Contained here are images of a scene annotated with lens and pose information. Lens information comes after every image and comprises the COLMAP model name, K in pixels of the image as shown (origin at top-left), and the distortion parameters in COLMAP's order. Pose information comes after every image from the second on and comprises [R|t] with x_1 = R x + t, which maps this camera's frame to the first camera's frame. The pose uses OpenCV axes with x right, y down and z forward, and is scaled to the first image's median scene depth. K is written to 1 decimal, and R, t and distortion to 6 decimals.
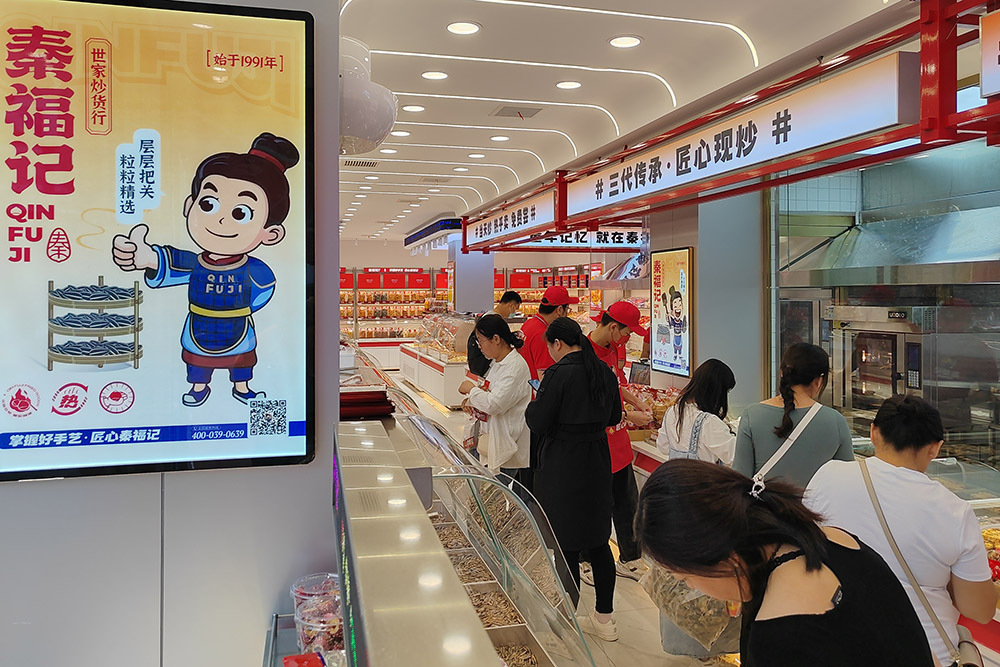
lens RADIAL K [[779.3, 0, 501.0], [0, 779.3, 334.8], [0, 0, 1]] dist [0.058956, 0.000936]
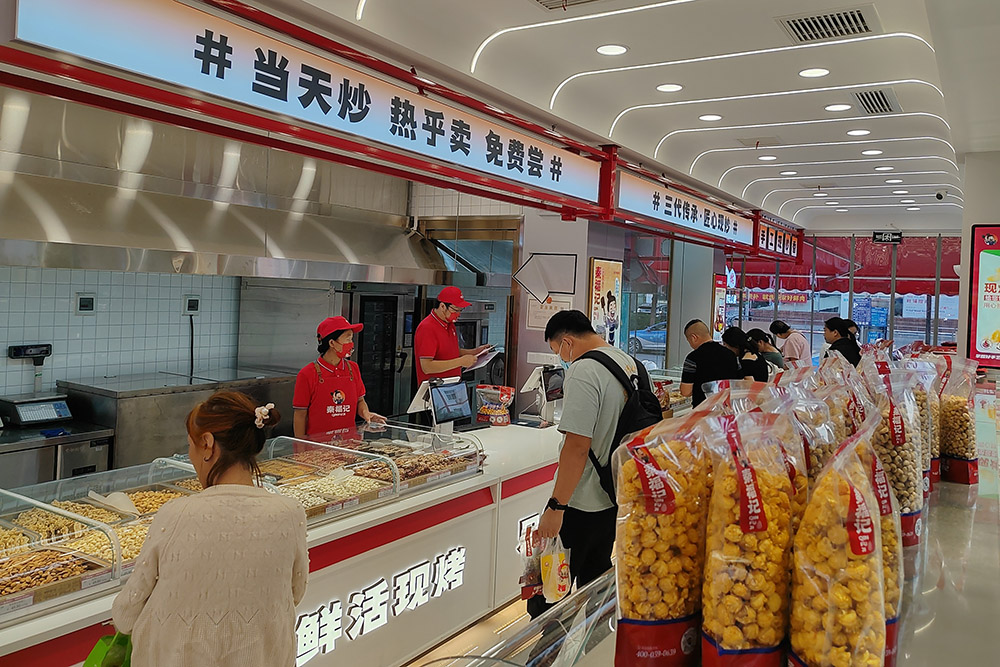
lens RADIAL K [[779.3, 0, 499.6], [0, 779.3, 333.2], [0, 0, 1]] dist [0.058956, 0.000936]
pose [[-0.678905, -0.054296, 0.732216, -0.506158], [0.010112, 0.996476, 0.083267, -0.094084], [-0.734157, 0.063935, -0.675963, 1.827718]]
